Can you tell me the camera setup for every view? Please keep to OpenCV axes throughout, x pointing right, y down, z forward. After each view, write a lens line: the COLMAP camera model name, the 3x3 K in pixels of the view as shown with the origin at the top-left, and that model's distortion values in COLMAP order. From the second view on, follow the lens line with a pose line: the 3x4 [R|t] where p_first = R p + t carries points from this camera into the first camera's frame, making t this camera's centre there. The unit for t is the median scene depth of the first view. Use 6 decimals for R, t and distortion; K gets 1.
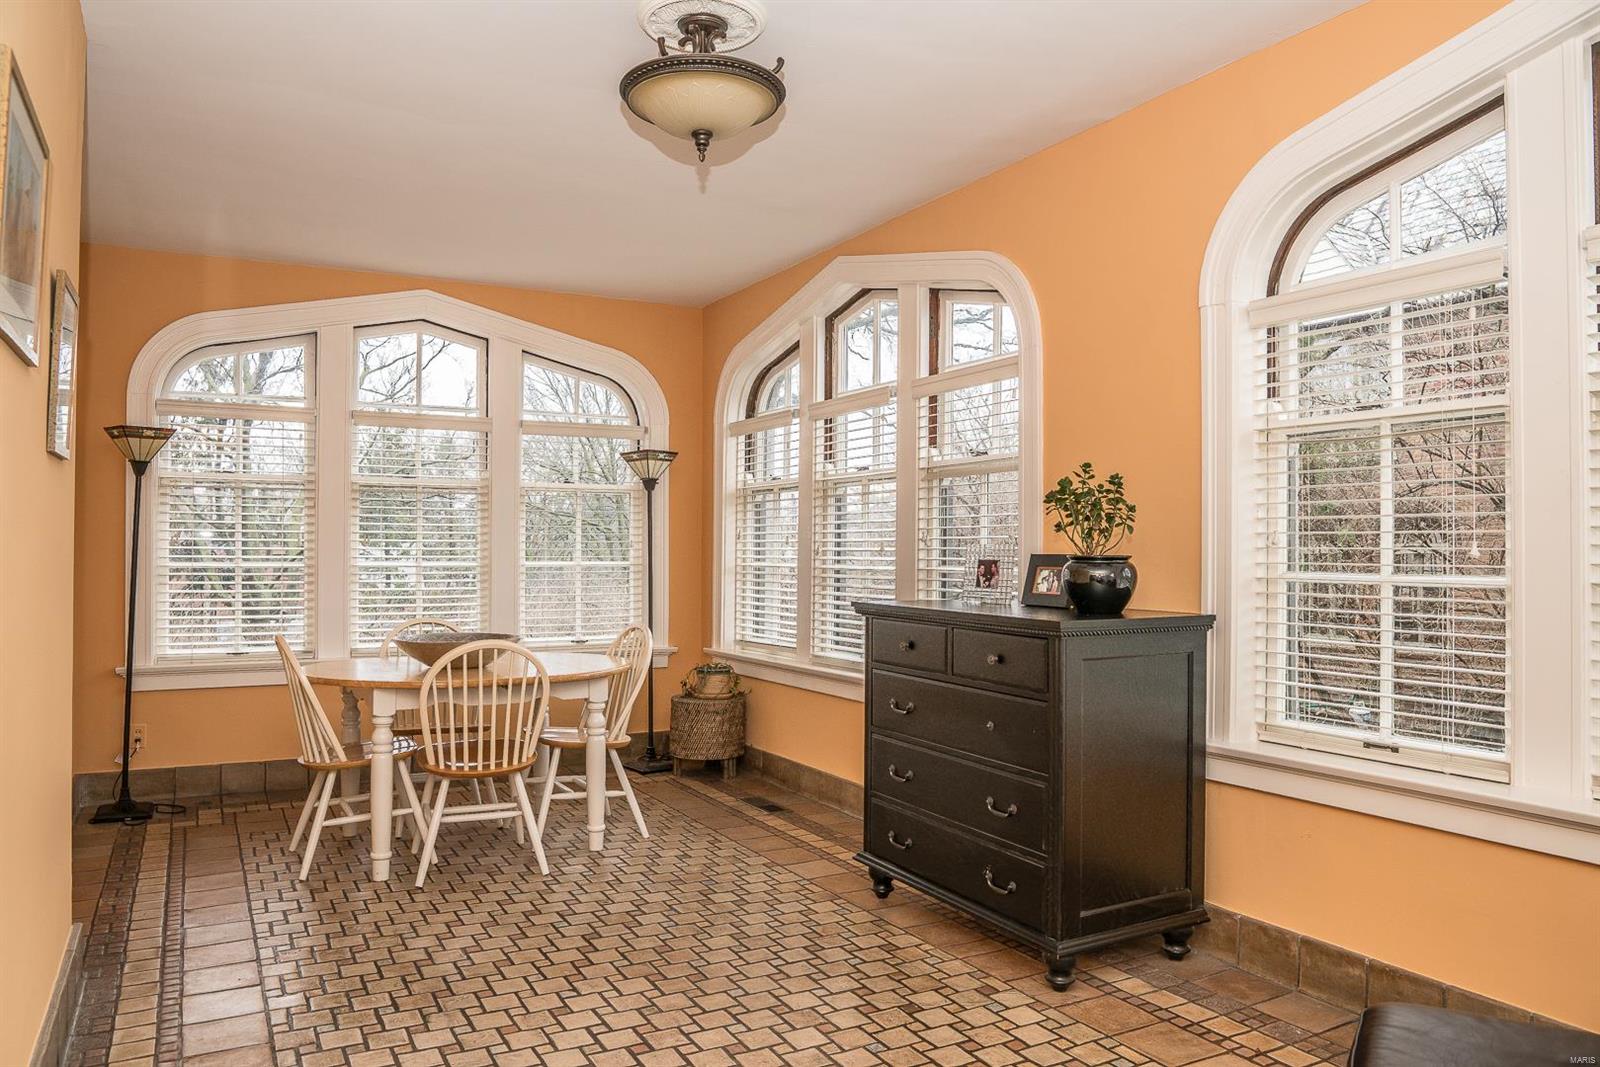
lens RADIAL K [[1092.7, 0, 794.9], [0, 1092.7, 541.8], [0, 0, 1]] dist [-0.048559, 0.013068]
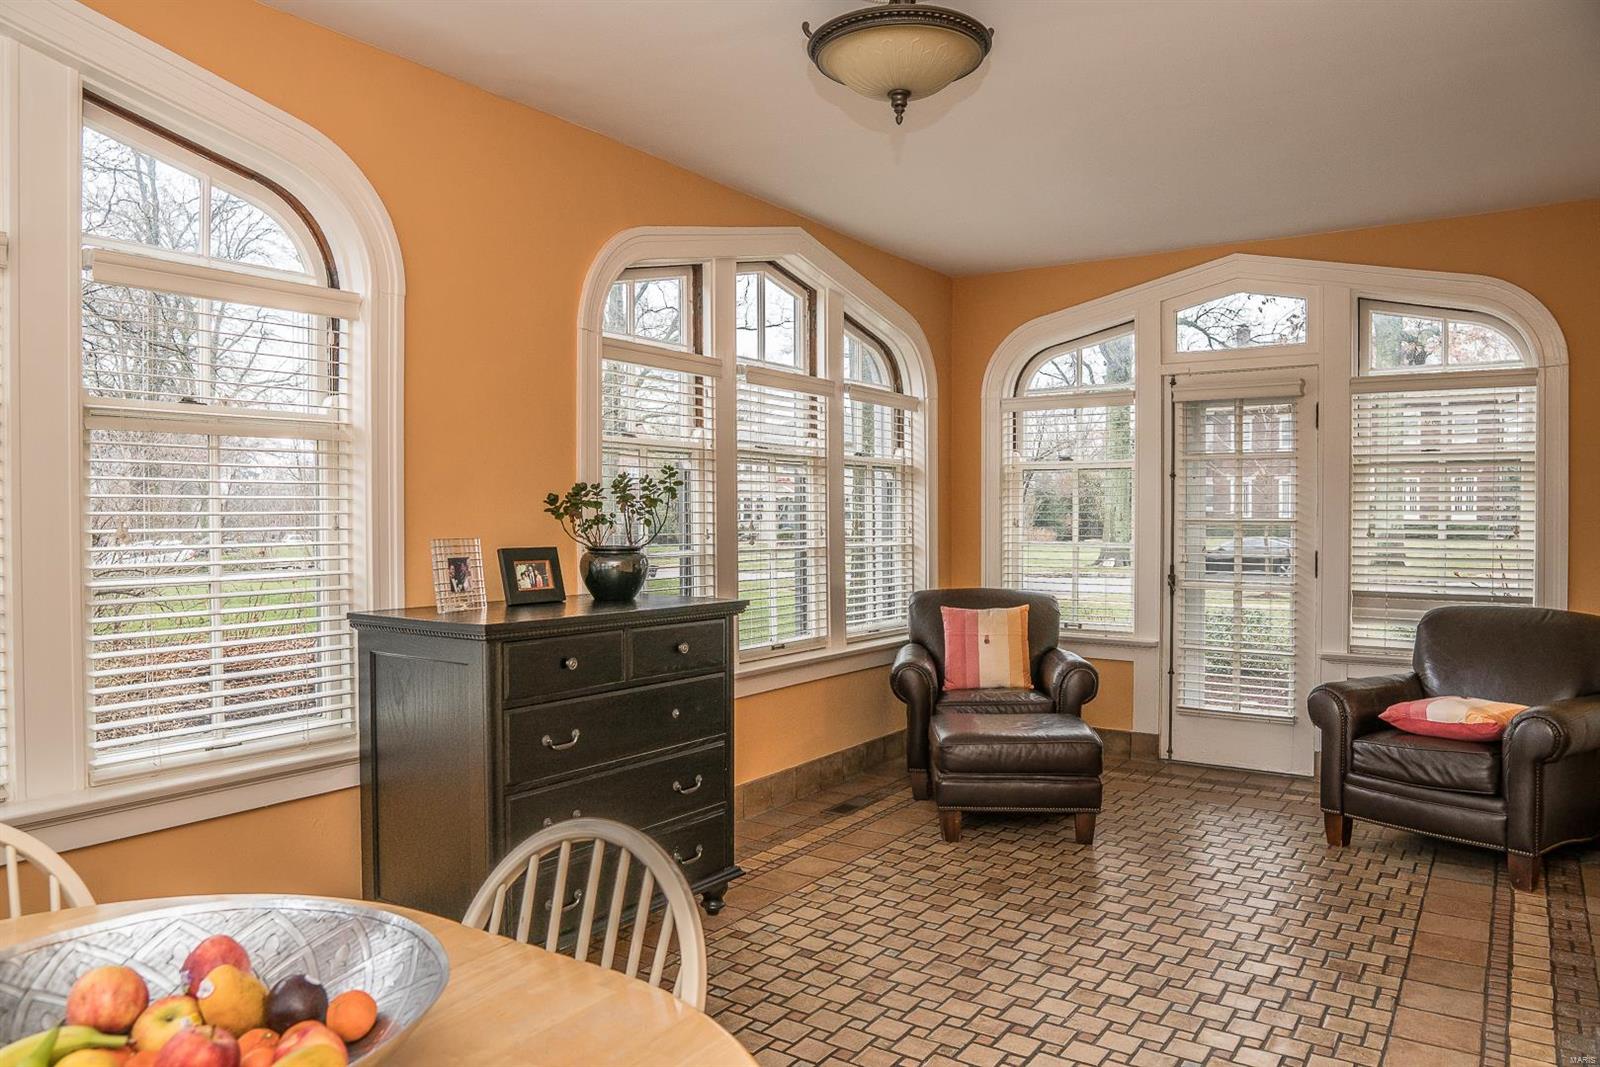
lens RADIAL K [[1092.7, 0, 793.4], [0, 1092.7, 522.9], [0, 0, 1]] dist [-0.048559, 0.013068]
pose [[-0.442972, -0.018836, 0.896337, -0.837672], [-0.012838, 0.999810, 0.014666, -0.031475], [-0.896443, -0.005010, -0.443130, 1.426056]]
